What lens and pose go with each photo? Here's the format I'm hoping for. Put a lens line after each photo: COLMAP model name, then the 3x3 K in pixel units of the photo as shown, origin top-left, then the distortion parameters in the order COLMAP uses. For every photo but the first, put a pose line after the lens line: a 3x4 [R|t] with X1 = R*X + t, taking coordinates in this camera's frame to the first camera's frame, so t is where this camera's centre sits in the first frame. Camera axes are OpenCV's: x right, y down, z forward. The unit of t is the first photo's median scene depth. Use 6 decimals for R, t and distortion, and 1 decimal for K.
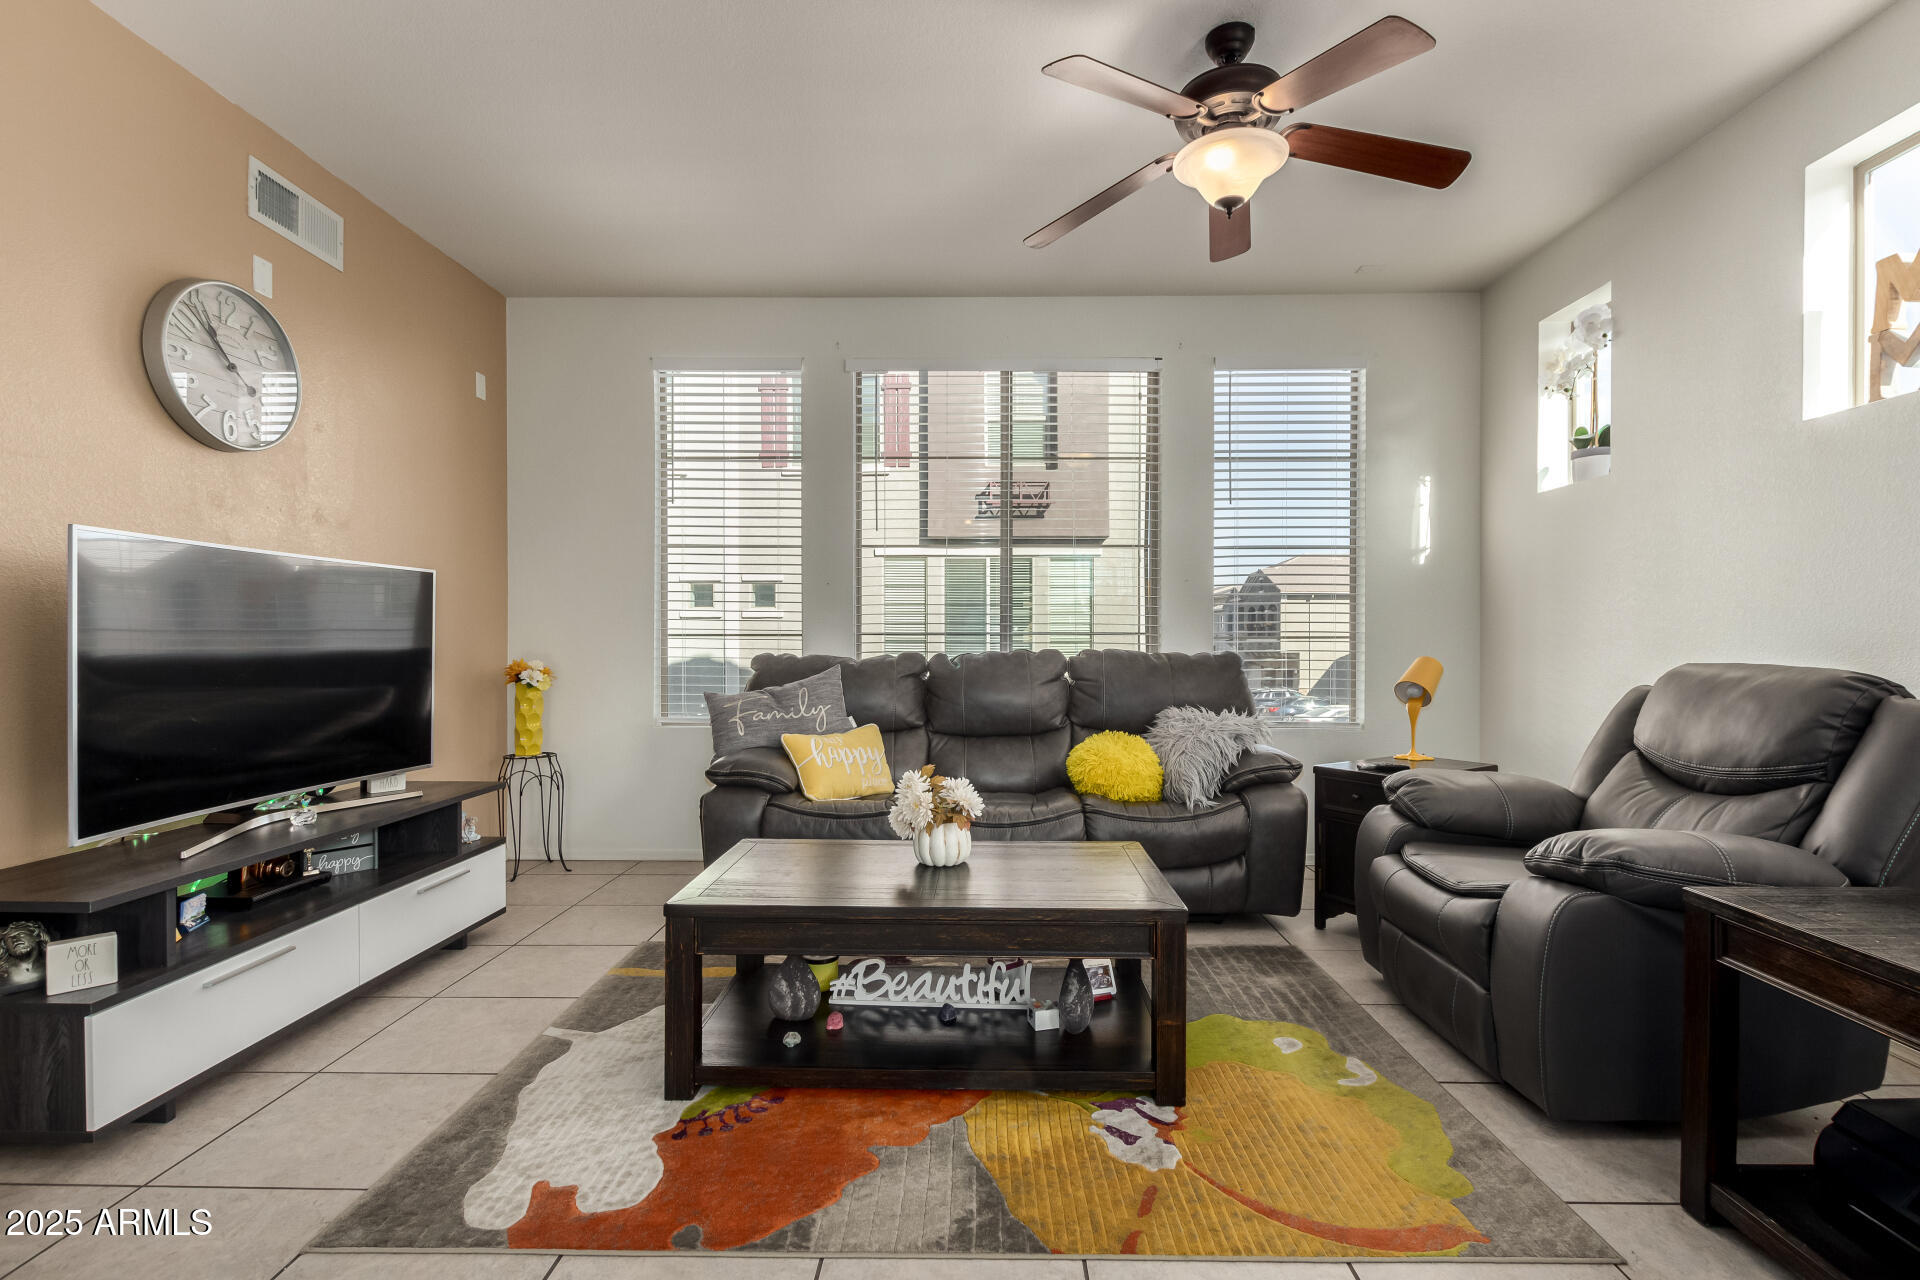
lens RADIAL K [[865.6, 0, 976.8], [0, 865.6, 644.1], [0, 0, 1]] dist [0.004097, 0.000518]
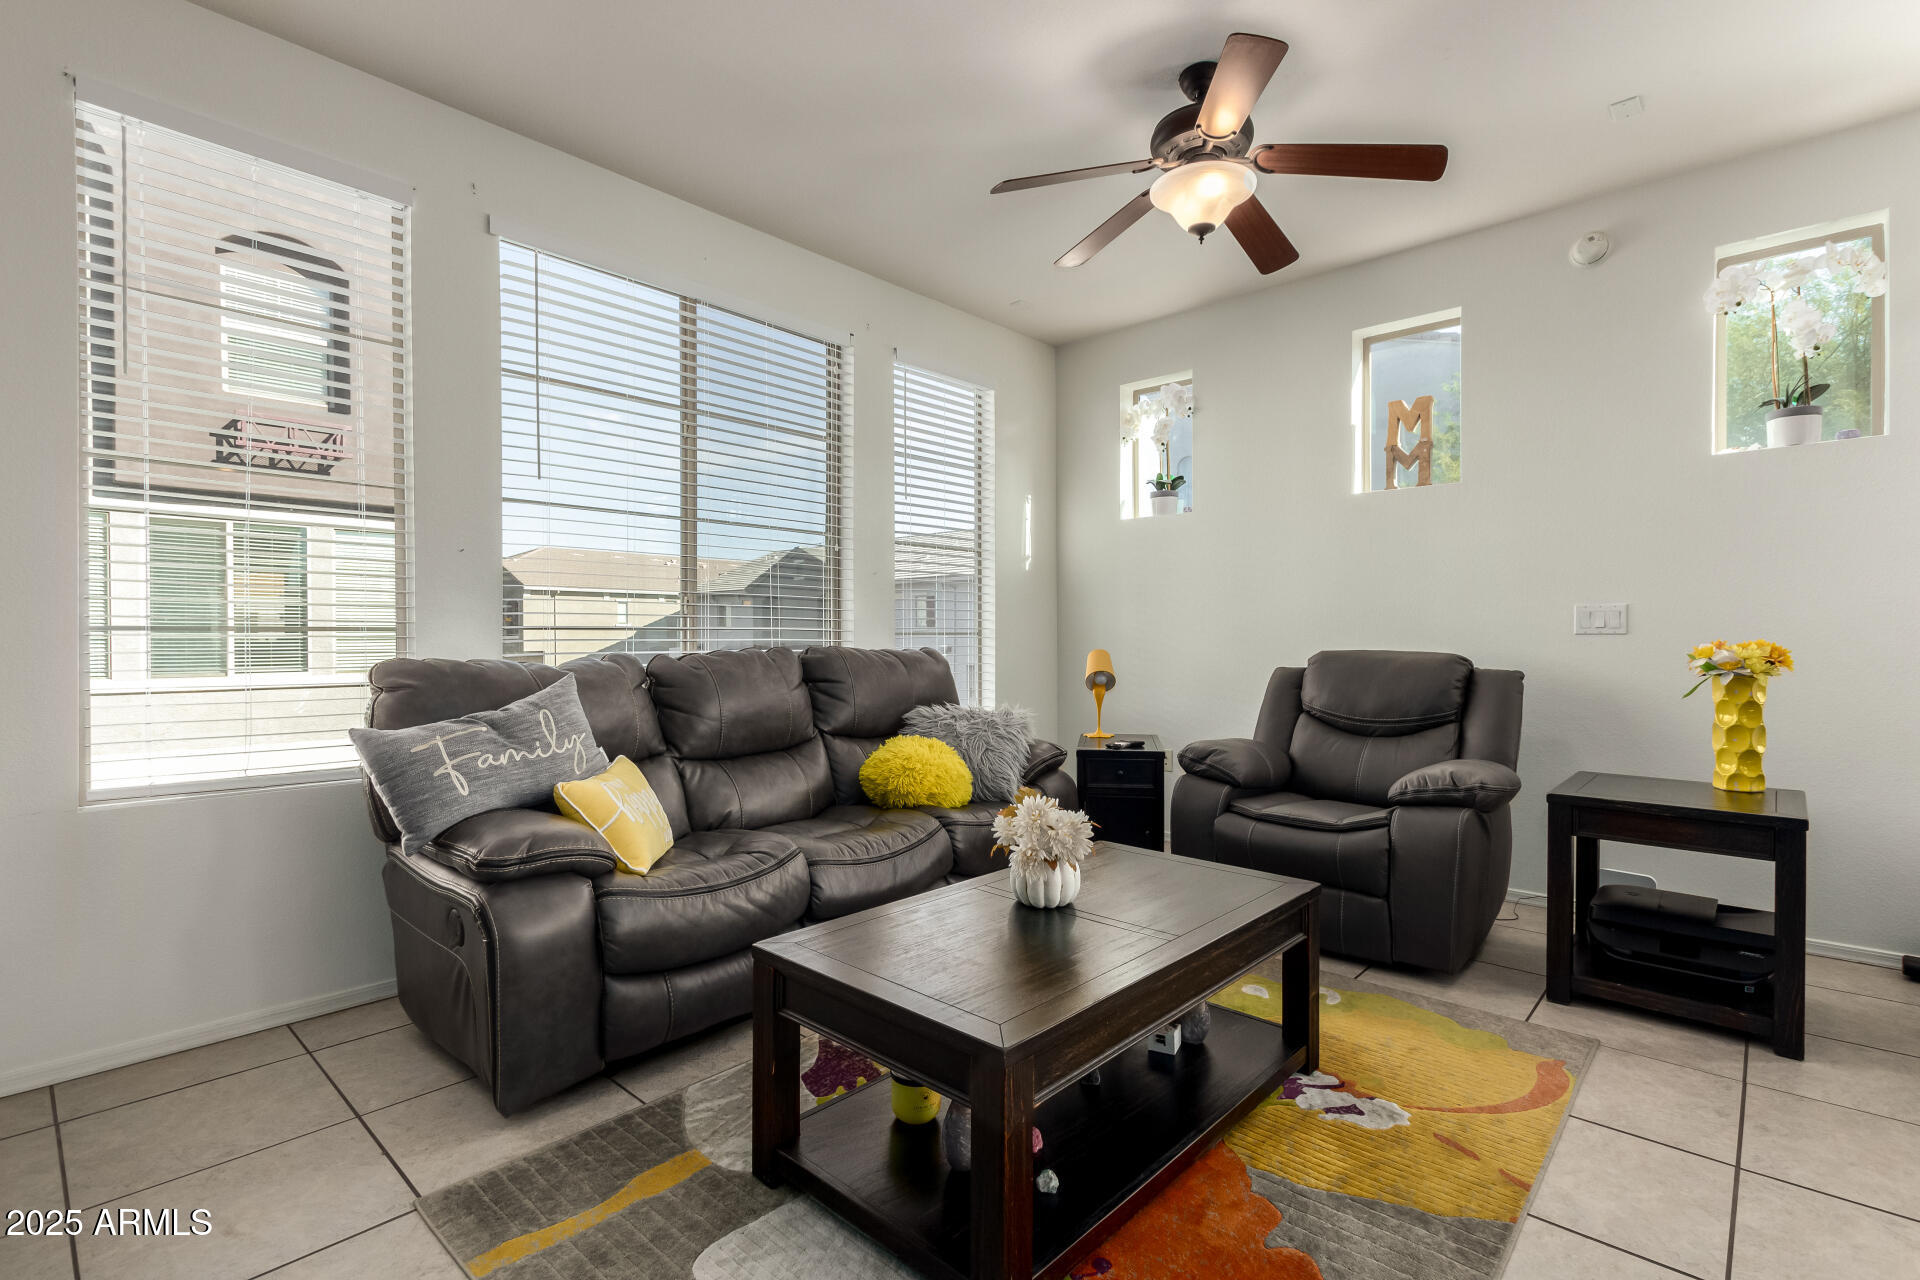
lens RADIAL K [[865.6, 0, 976.8], [0, 865.6, 644.1], [0, 0, 1]] dist [0.004097, 0.000518]
pose [[0.674135, -0.007916, 0.738566, -0.476598], [0.006256, 0.999968, 0.005007, -0.000208], [-0.738582, 0.001245, 0.674163, 0.332933]]
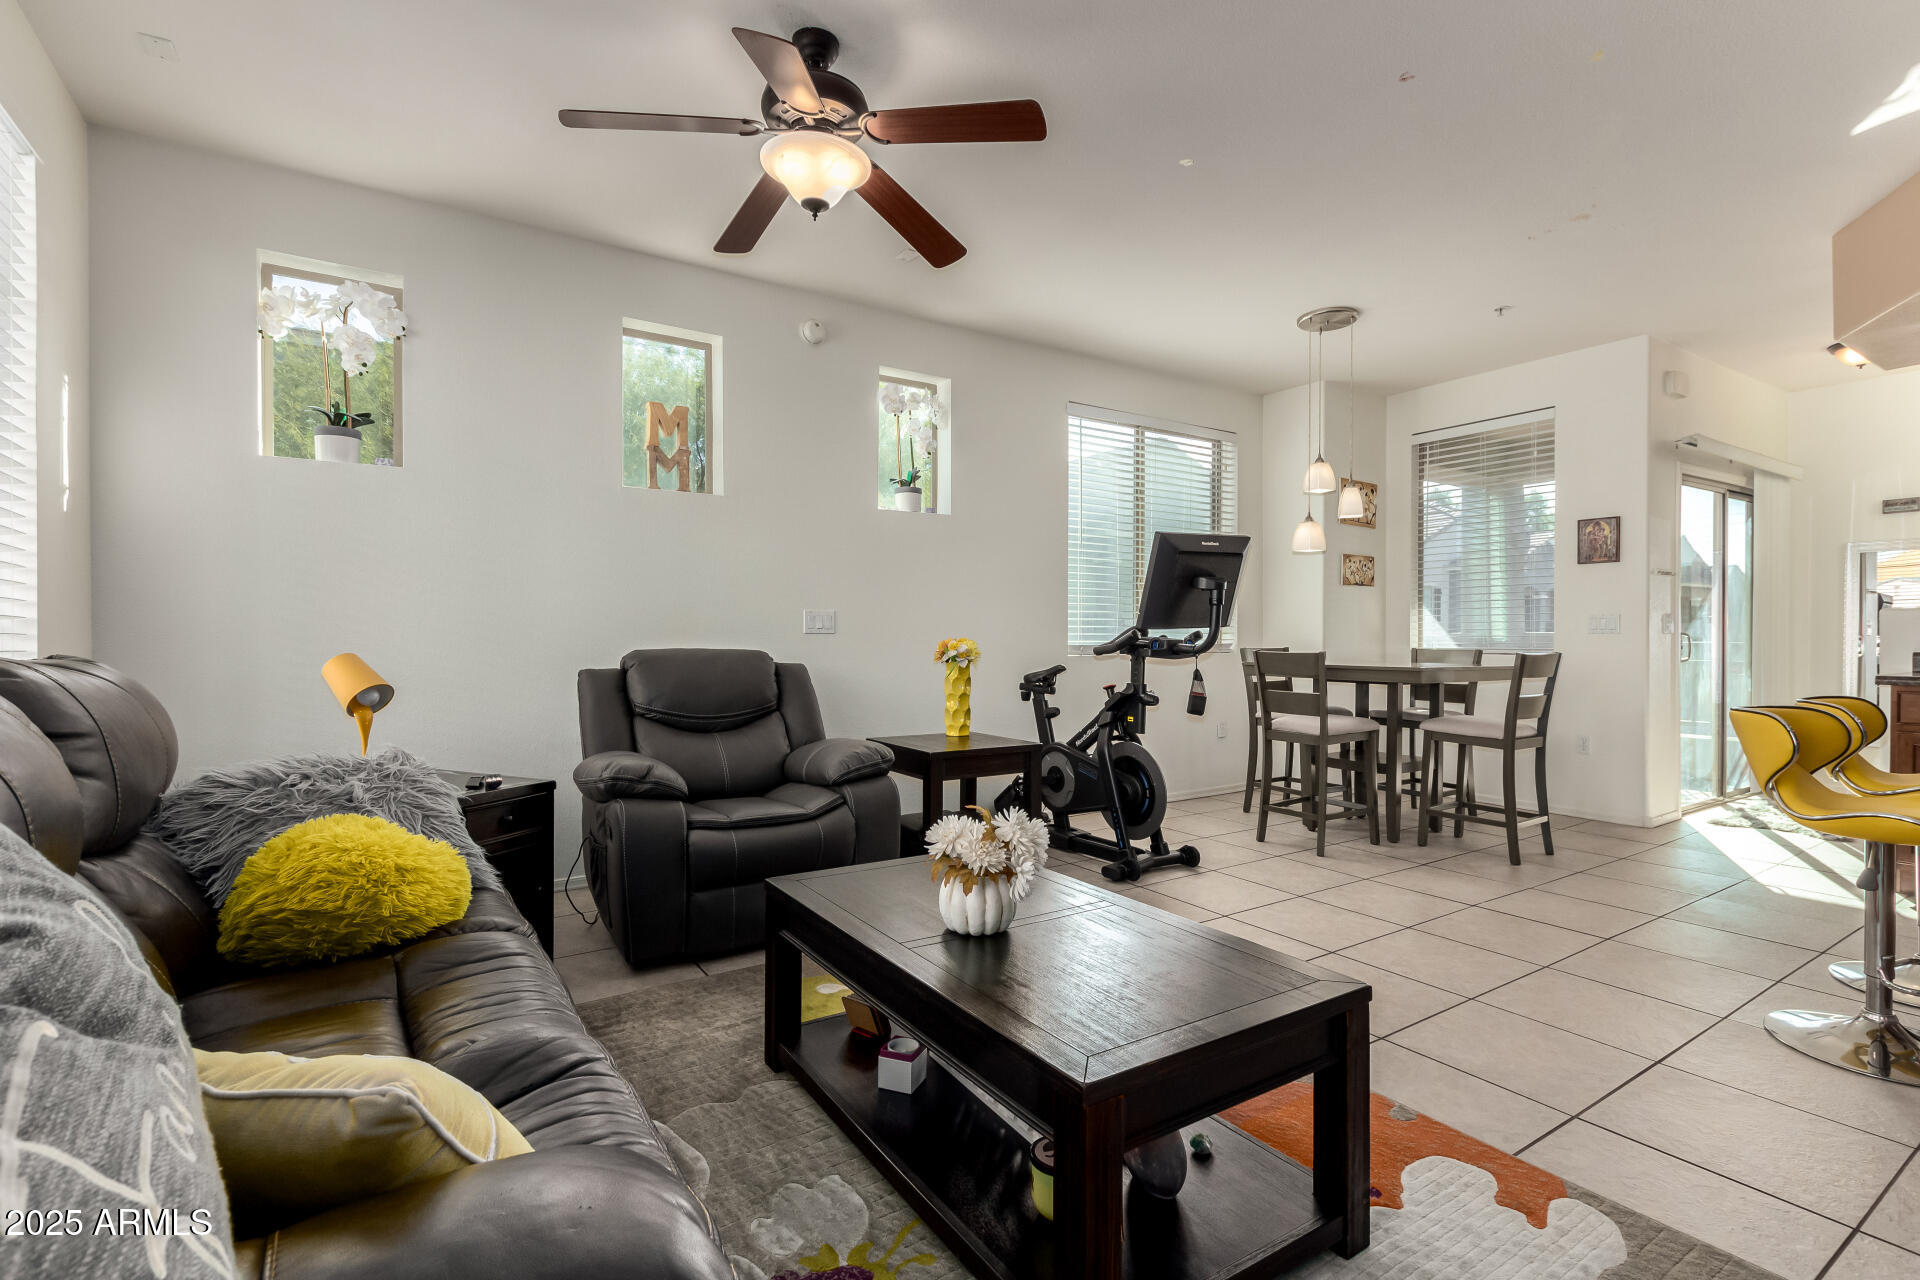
lens RADIAL K [[877.9, 0, 945.2], [0, 877.9, 634.9], [0, 0, 1]] dist [0.003131, 0.000050]
pose [[-0.533838, 0.000517, 0.845586, -0.456237], [0.003034, 0.999995, 0.001305, -0.001228], [-0.845581, 0.003262, -0.533837, 0.987234]]
